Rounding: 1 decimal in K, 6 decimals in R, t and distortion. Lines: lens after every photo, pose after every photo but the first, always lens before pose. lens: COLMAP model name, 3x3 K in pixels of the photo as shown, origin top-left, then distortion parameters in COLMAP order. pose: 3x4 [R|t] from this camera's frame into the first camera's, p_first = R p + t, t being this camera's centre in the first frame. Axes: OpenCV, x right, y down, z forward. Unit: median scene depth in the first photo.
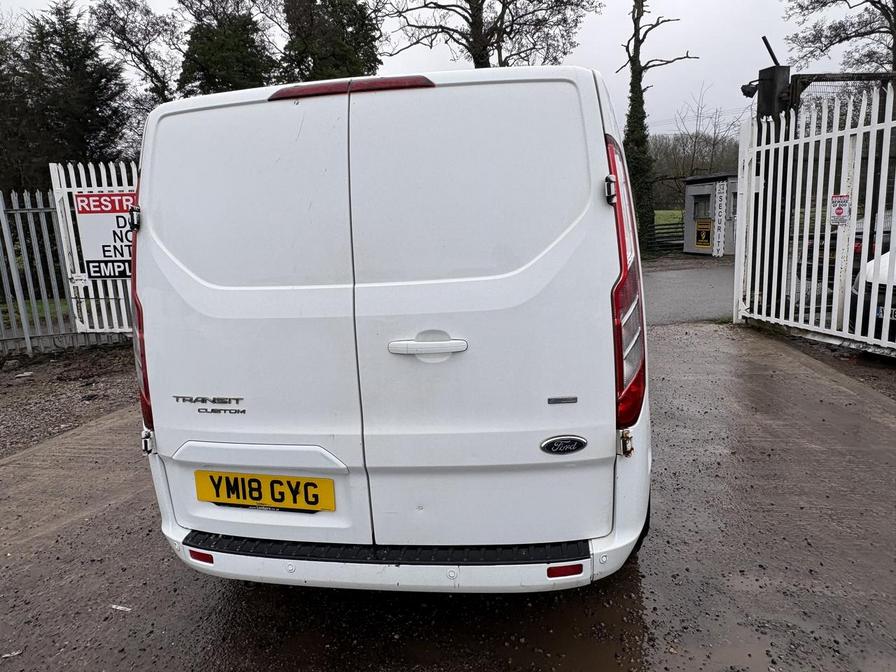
lens RADIAL K [[595.0, 0, 447.6], [0, 595.0, 332.1], [0, 0, 1]] dist [-0.000252, -0.001026]
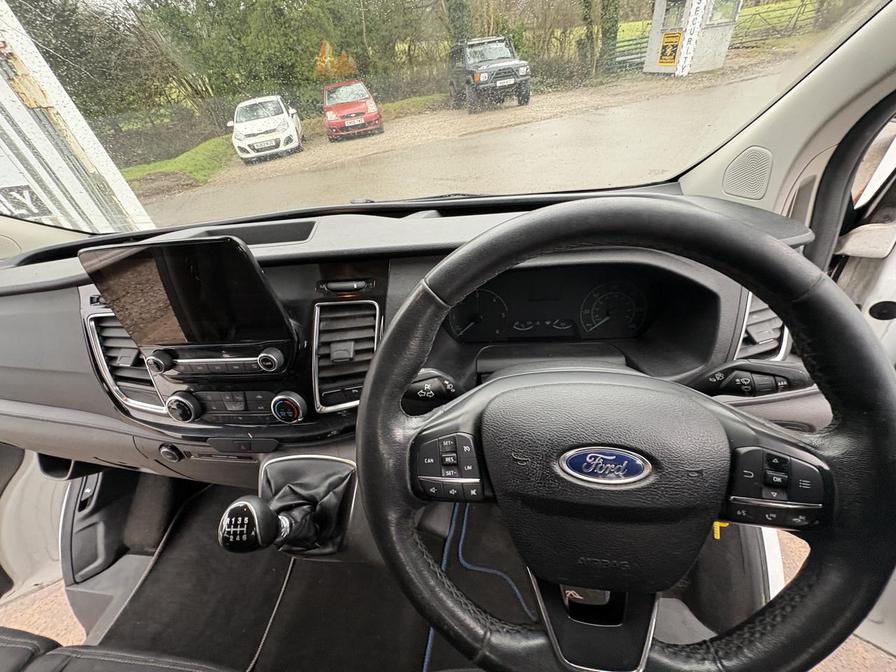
lens RADIAL K [[354.6, 0, 452.0], [0, 354.6, 333.7], [0, 0, 1]] dist [-0.001959, 0.000395]
pose [[0.996506, -0.082415, -0.013558, 0.035814], [0.079086, 0.878867, 0.470466, -0.057311], [-0.026858, -0.469894, 0.882314, 0.279687]]
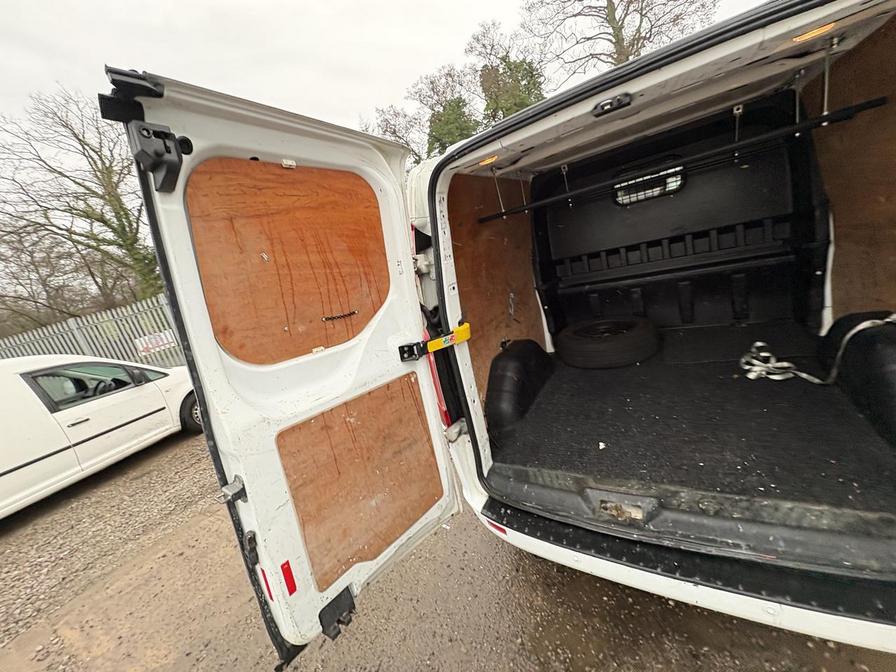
lens RADIAL K [[354.6, 0, 447.2], [0, 354.6, 336.6], [0, 0, 1]] dist [-0.001959, 0.000395]
pose [[0.904274, -0.075291, -0.420262, -0.017875], [0.133864, 0.984693, 0.111625, -0.012662], [0.405425, -0.157198, 0.900511, 0.037701]]
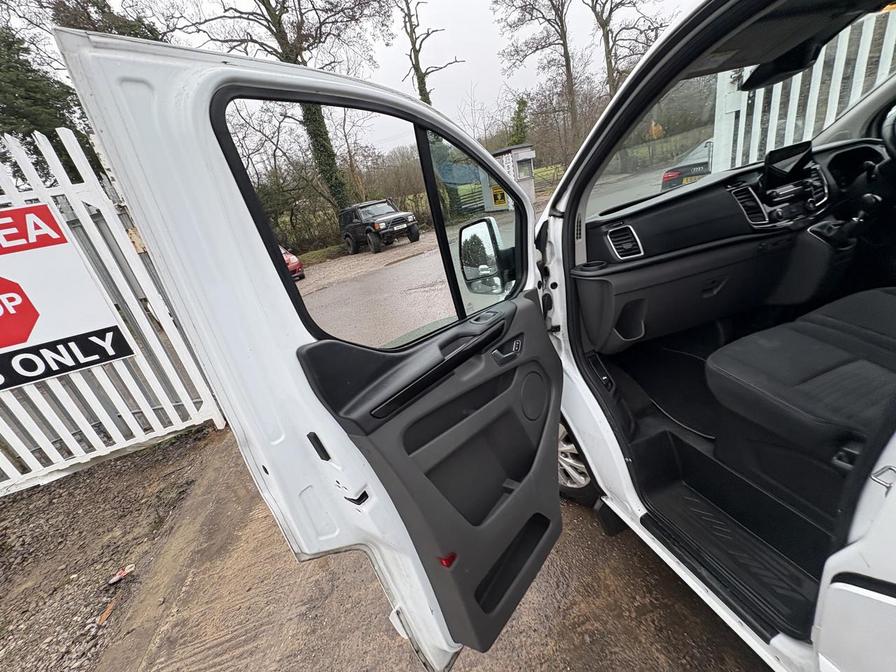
lens RADIAL K [[354.6, 0, 446.7], [0, 354.6, 336.7], [0, 0, 1]] dist [-0.001959, 0.000395]
pose [[0.891007, -0.298225, 0.342298, -0.078983], [0.241545, 0.949813, 0.198773, -0.047242], [-0.384399, -0.094428, 0.918325, 0.255799]]
